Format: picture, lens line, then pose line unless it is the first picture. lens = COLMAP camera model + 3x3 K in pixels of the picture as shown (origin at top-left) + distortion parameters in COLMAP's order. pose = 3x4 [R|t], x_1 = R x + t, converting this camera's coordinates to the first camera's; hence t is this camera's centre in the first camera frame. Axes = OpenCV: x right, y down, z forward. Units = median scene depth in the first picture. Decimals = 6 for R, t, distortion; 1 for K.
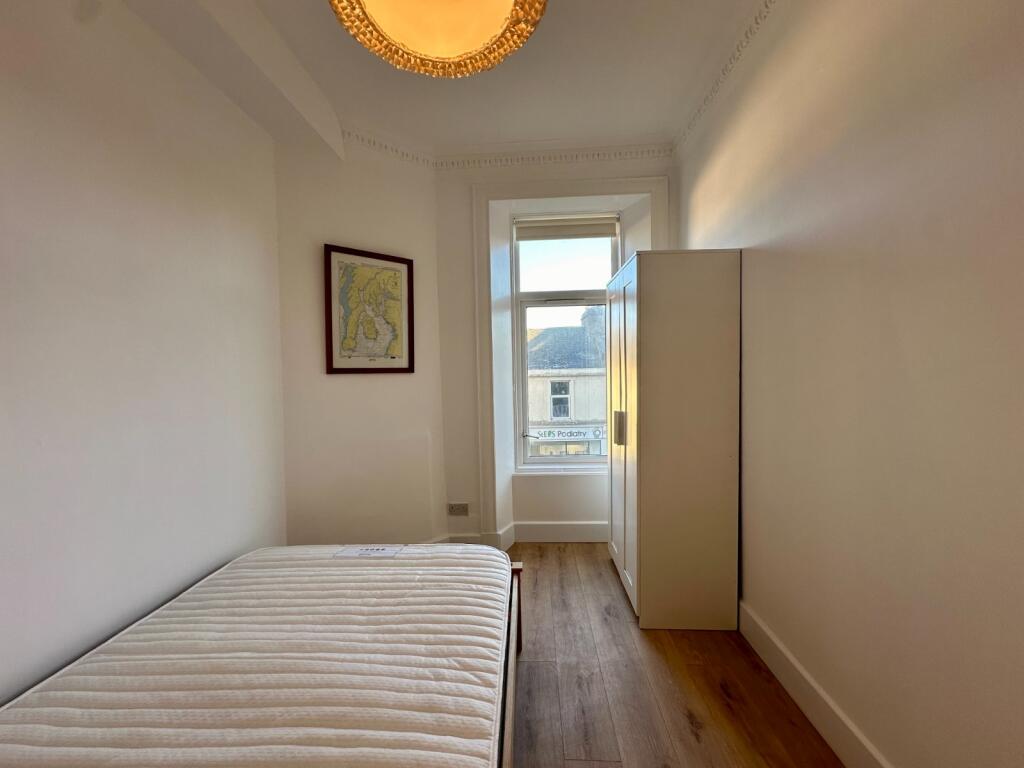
lens RADIAL K [[406.1, 0, 512.0], [0, 406.1, 384.0], [0, 0, 1]] dist [-0.000692, 0.000203]
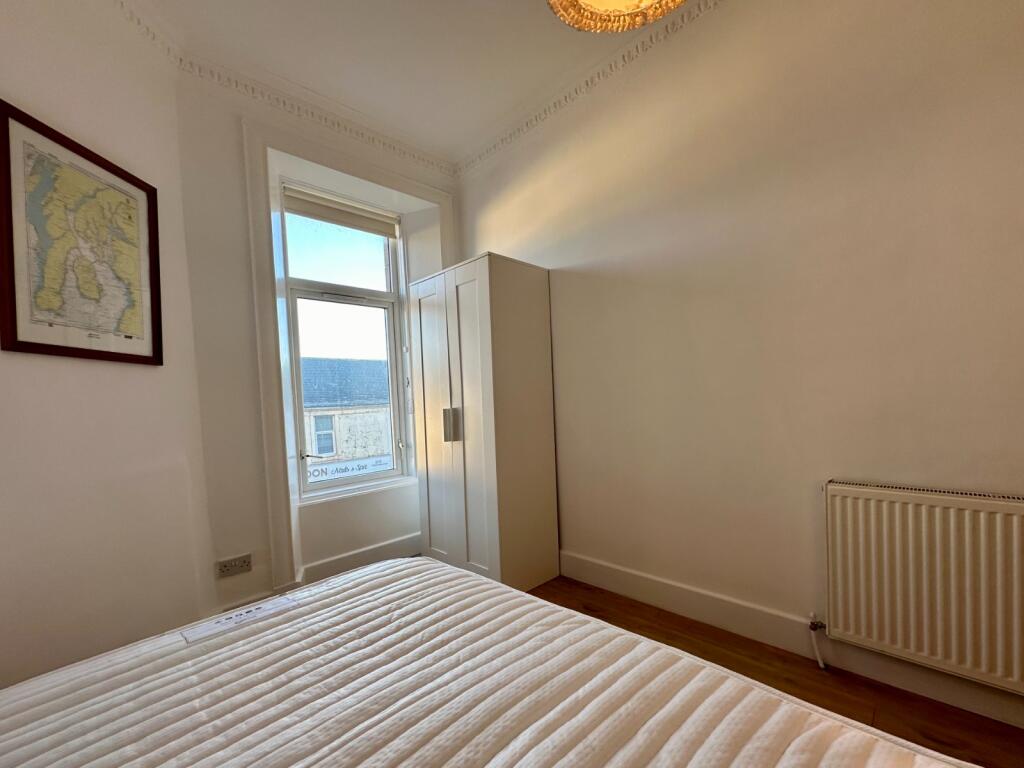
lens RADIAL K [[428.5, 0, 510.0], [0, 428.5, 409.7], [0, 0, 1]] dist [0.000082, -0.000006]
pose [[0.676901, -0.030362, 0.735448, -0.414242], [0.058297, 0.998222, -0.012445, 0.091896], [-0.733762, 0.051298, 0.677467, 0.167026]]
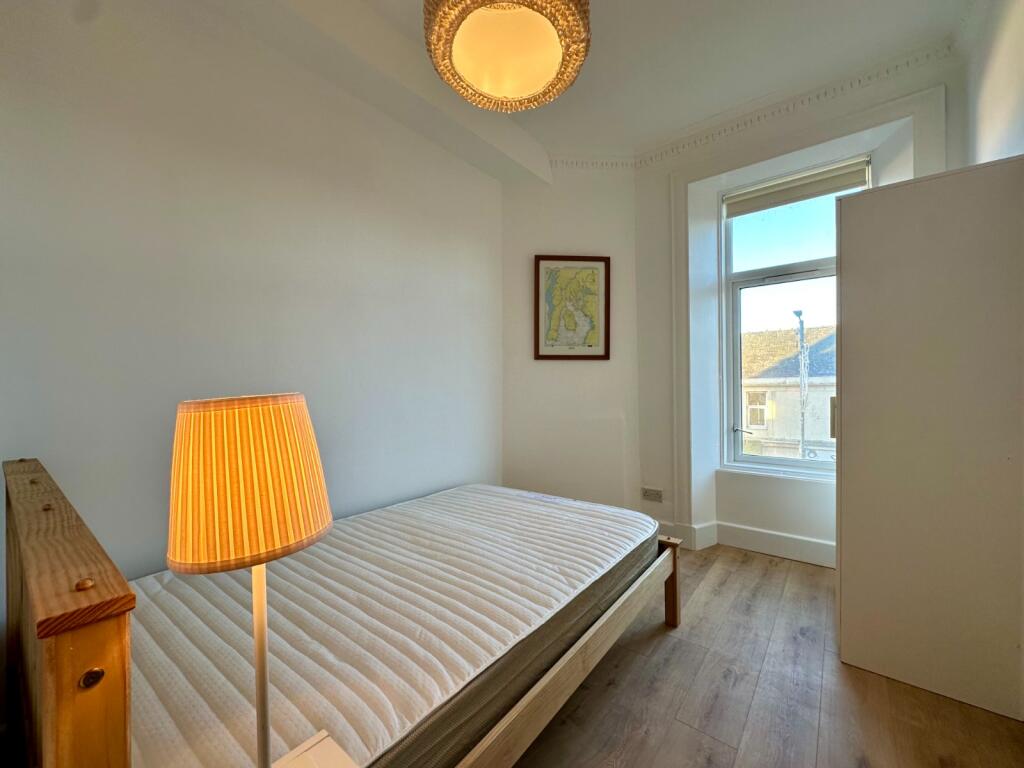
lens RADIAL K [[409.3, 0, 512.0], [0, 409.3, 384.0], [0, 0, 1]] dist [-0.001689, 0.000087]
pose [[0.807890, 0.010742, -0.589235, 0.219422], [-0.026969, 0.999460, -0.018756, 0.073368], [0.588716, 0.031043, 0.807744, -0.044143]]
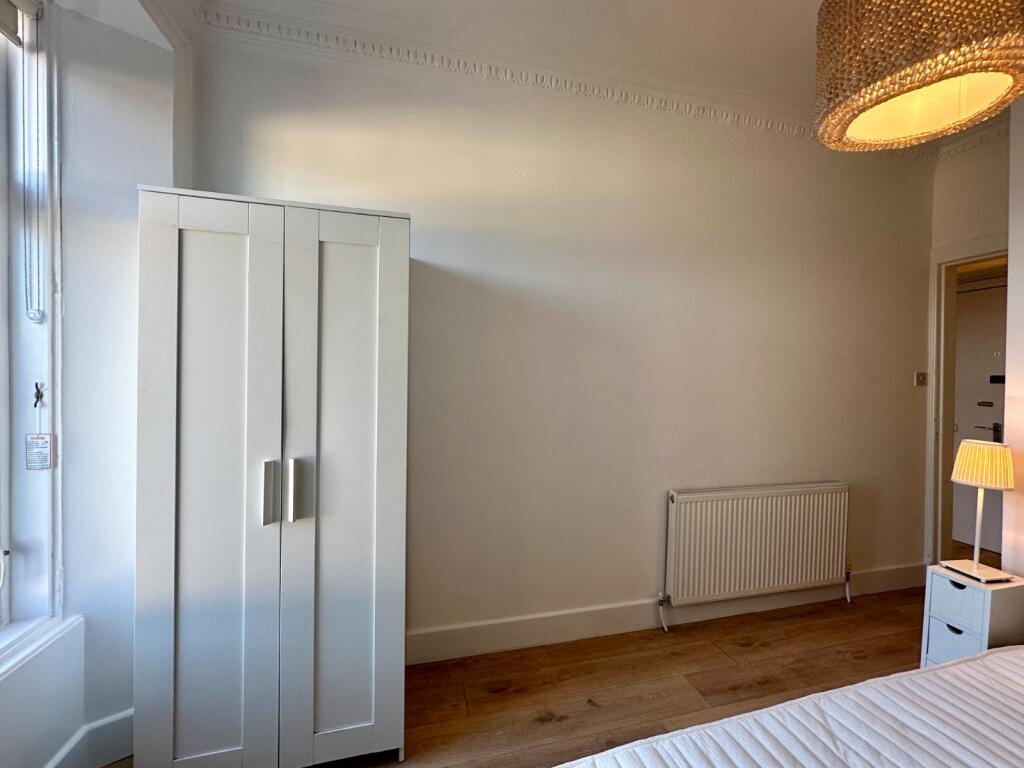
lens RADIAL K [[409.3, 0, 512.0], [0, 409.3, 384.0], [0, 0, 1]] dist [-0.001689, 0.000087]
pose [[-0.300316, 0.006947, 0.953815, -0.338137], [0.028348, 0.999597, 0.001645, -0.024763], [-0.953419, 0.027533, -0.300392, 0.860767]]
